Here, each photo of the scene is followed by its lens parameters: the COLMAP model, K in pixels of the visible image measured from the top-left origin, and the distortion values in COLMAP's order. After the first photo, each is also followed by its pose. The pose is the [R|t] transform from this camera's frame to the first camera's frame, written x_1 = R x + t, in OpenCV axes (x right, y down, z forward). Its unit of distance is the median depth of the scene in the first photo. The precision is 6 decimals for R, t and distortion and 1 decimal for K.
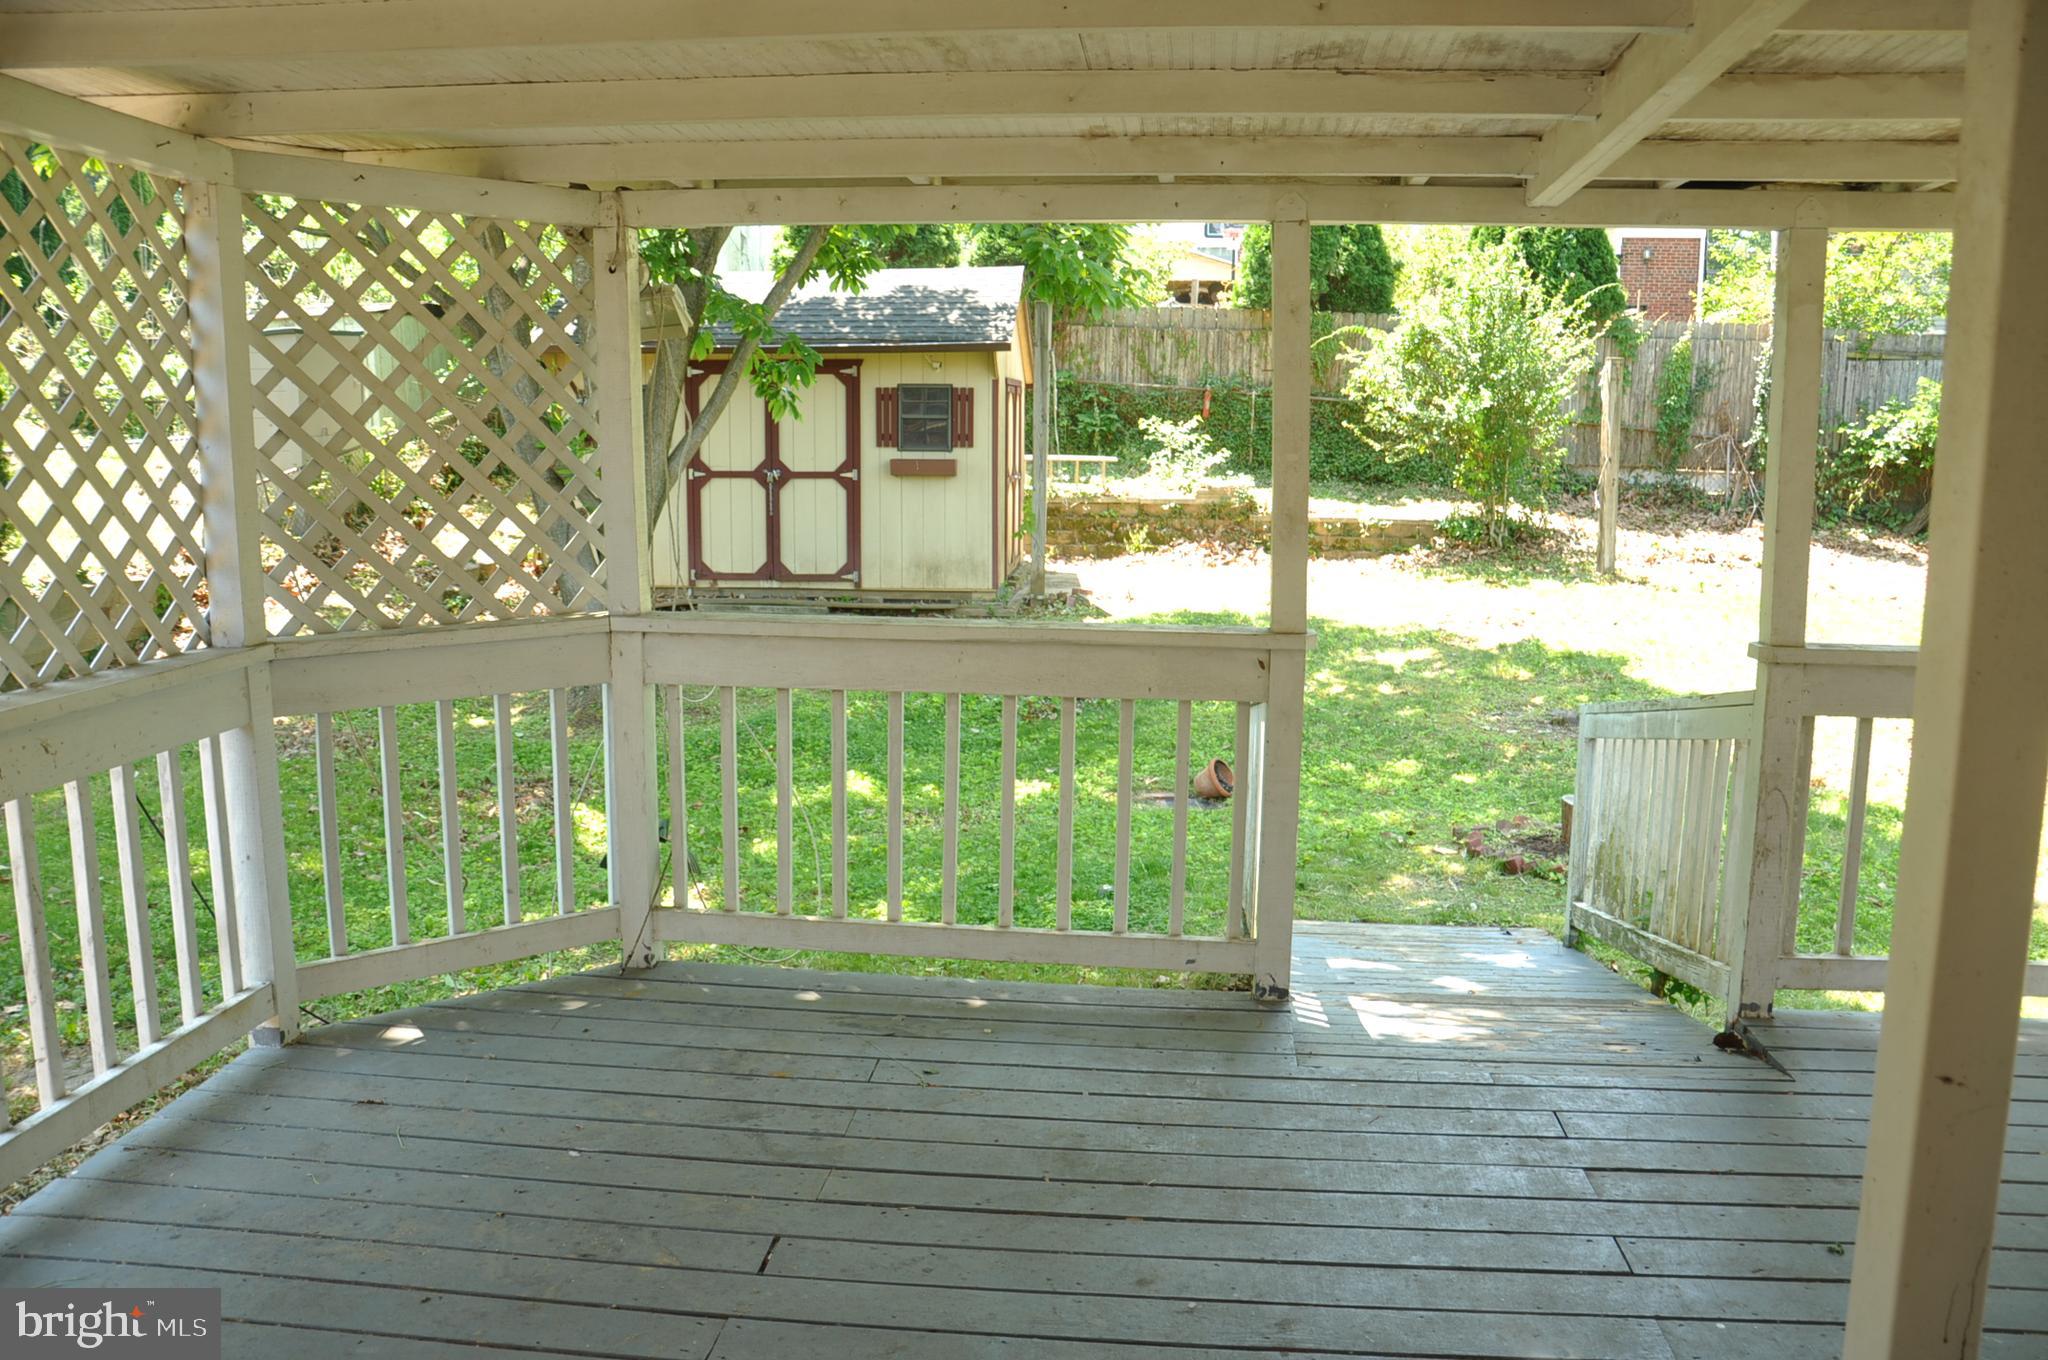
lens RADIAL K [[1589.1, 0, 1026.5], [0, 1589.1, 689.5], [0, 0, 1]] dist [-0.161567, 0.118804]
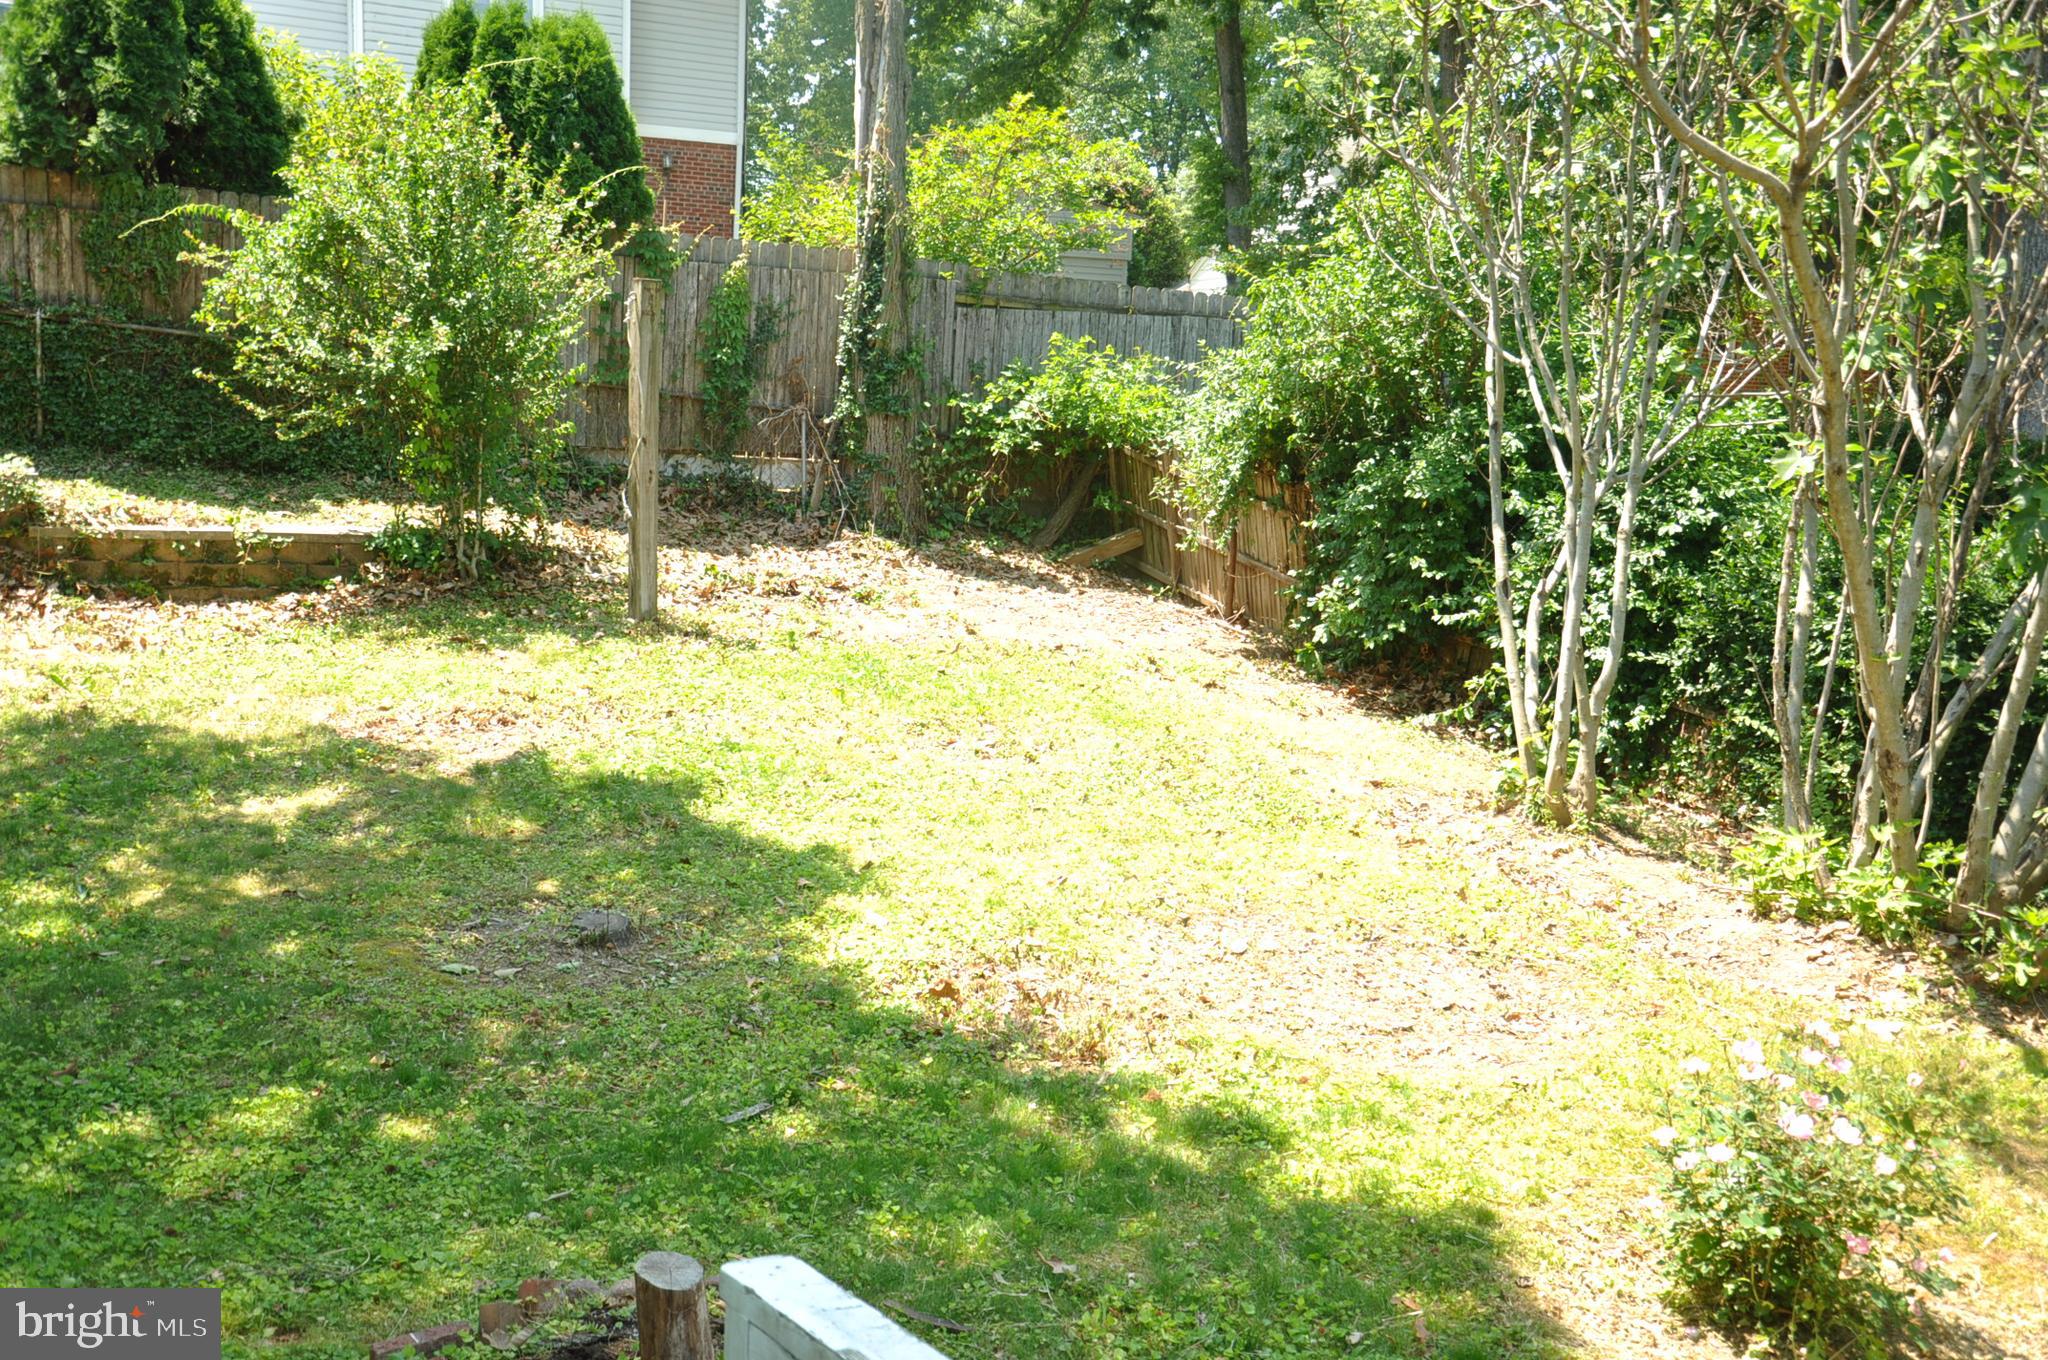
lens RADIAL K [[1980.1, 0, 1021.3], [0, 1980.1, 709.9], [0, 0, 1]] dist [-0.096149, 0.259731]
pose [[0.848004, -0.043935, 0.528165, 0.070608], [0.047840, 0.998835, 0.006276, -0.033128], [-0.527826, 0.019945, 0.849118, 0.218844]]
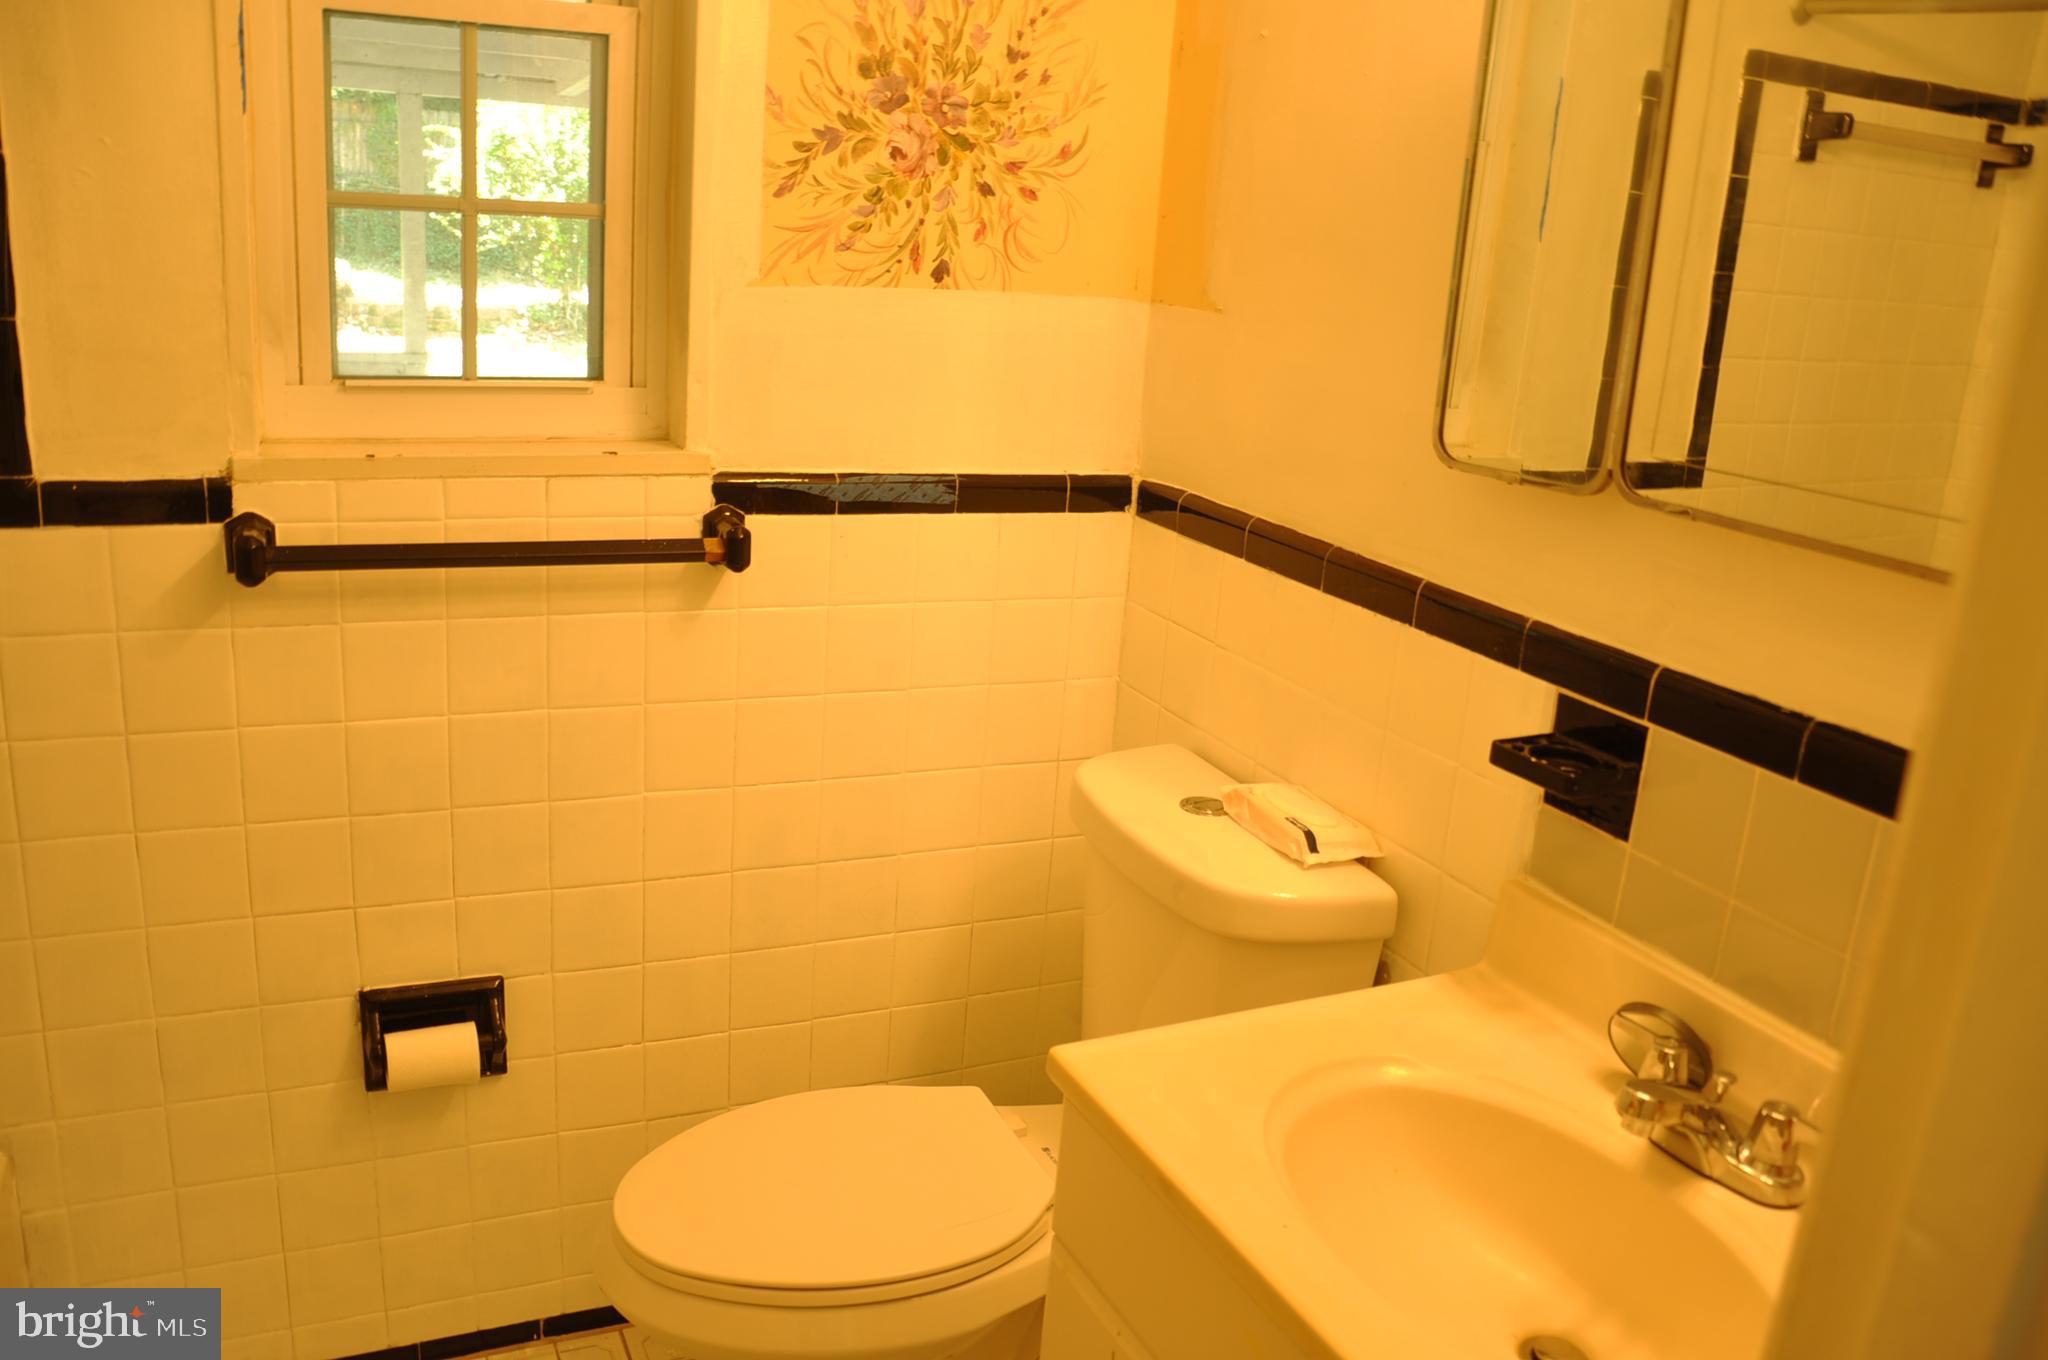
lens RADIAL K [[1608.1, 0, 1015.0], [0, 1608.1, 689.9], [0, 0, 1]] dist [-0.157073, 0.128009]
pose [[0.852066, -0.084770, 0.516525, -0.044768], [0.018135, 0.990988, 0.132721, 0.024095], [-0.523120, -0.103720, 0.845924, -0.180642]]
